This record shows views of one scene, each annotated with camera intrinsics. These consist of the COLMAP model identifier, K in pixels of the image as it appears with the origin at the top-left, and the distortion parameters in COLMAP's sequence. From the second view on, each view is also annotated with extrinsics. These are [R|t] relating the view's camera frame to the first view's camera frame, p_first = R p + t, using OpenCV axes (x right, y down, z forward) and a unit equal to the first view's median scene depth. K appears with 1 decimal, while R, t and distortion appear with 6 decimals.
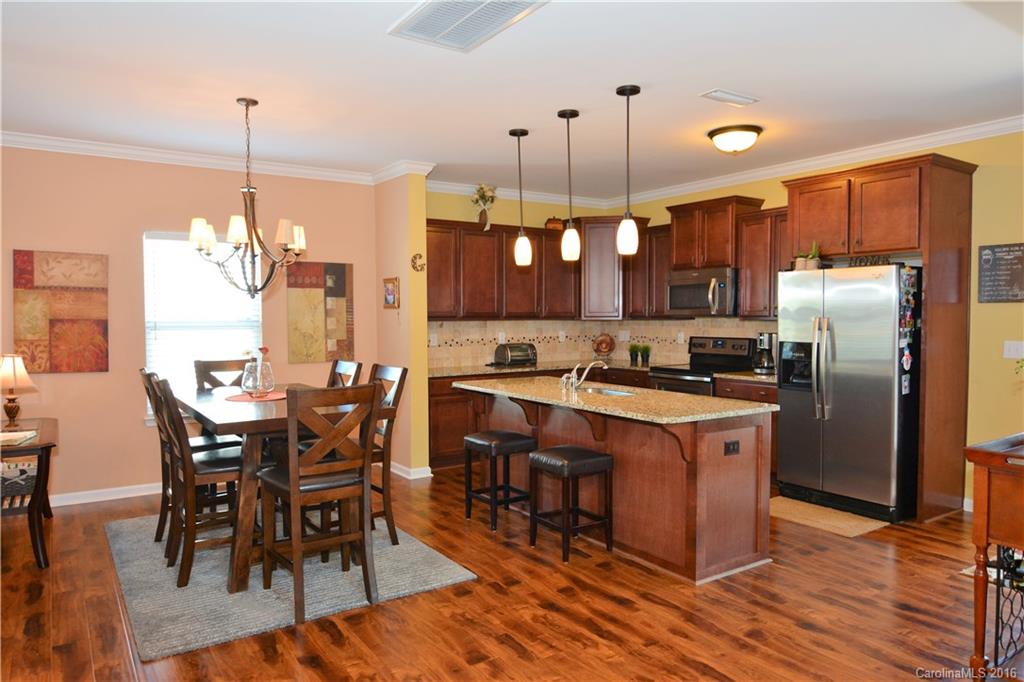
lens RADIAL K [[694.2, 0, 507.8], [0, 694.2, 338.5], [0, 0, 1]] dist [0.006650, -0.019451]
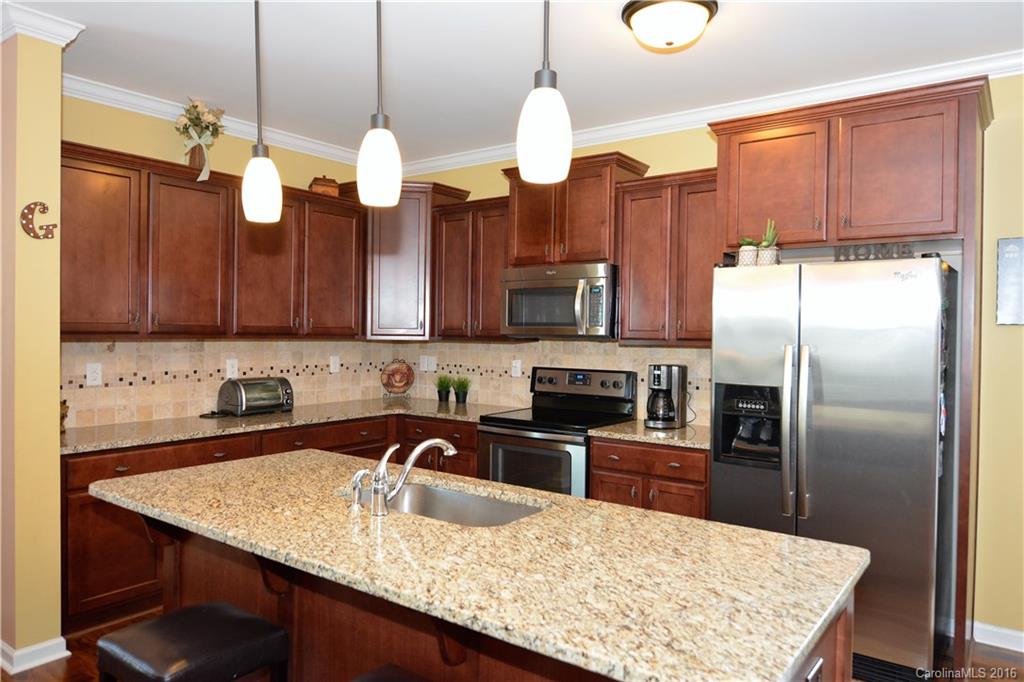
lens RADIAL K [[694.2, 0, 514.3], [0, 694.2, 335.9], [0, 0, 1]] dist [0.006650, -0.019451]
pose [[0.940475, 0.012788, 0.339623, 0.020455], [-0.004266, 0.999657, -0.025826, -0.017803], [-0.339837, 0.022840, 0.940207, 0.434383]]
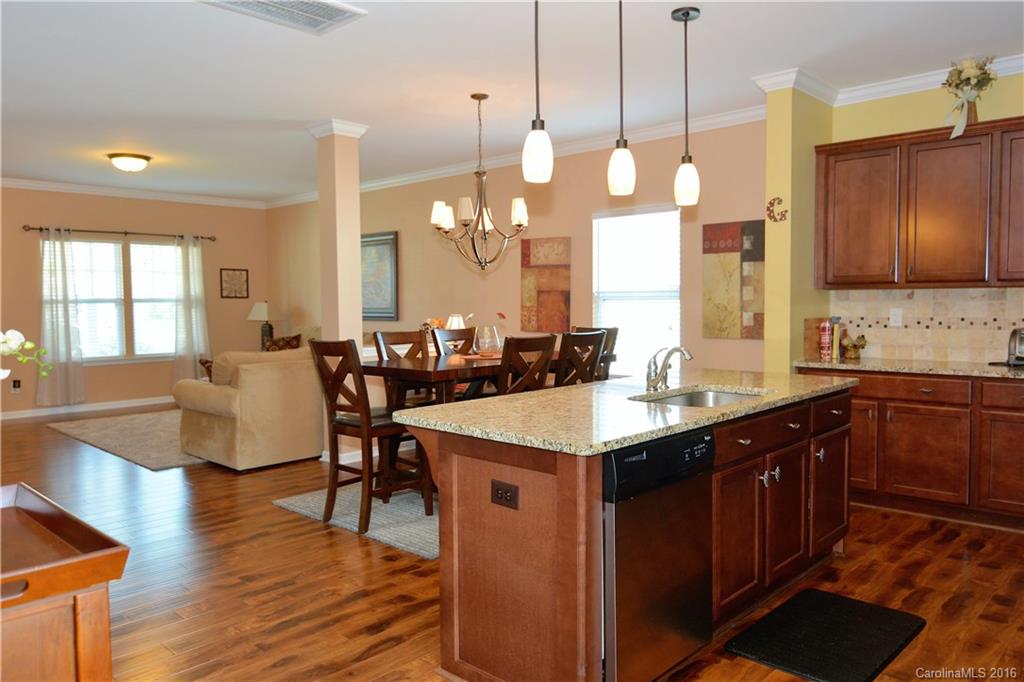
lens RADIAL K [[734.2, 0, 501.7], [0, 734.2, 341.2], [0, 0, 1]] dist [0.002219, -0.005652]
pose [[0.221776, 0.056355, -0.973468, 0.579586], [-0.025260, 0.998326, 0.052039, -0.002633], [0.974770, 0.013049, 0.222829, 0.541285]]
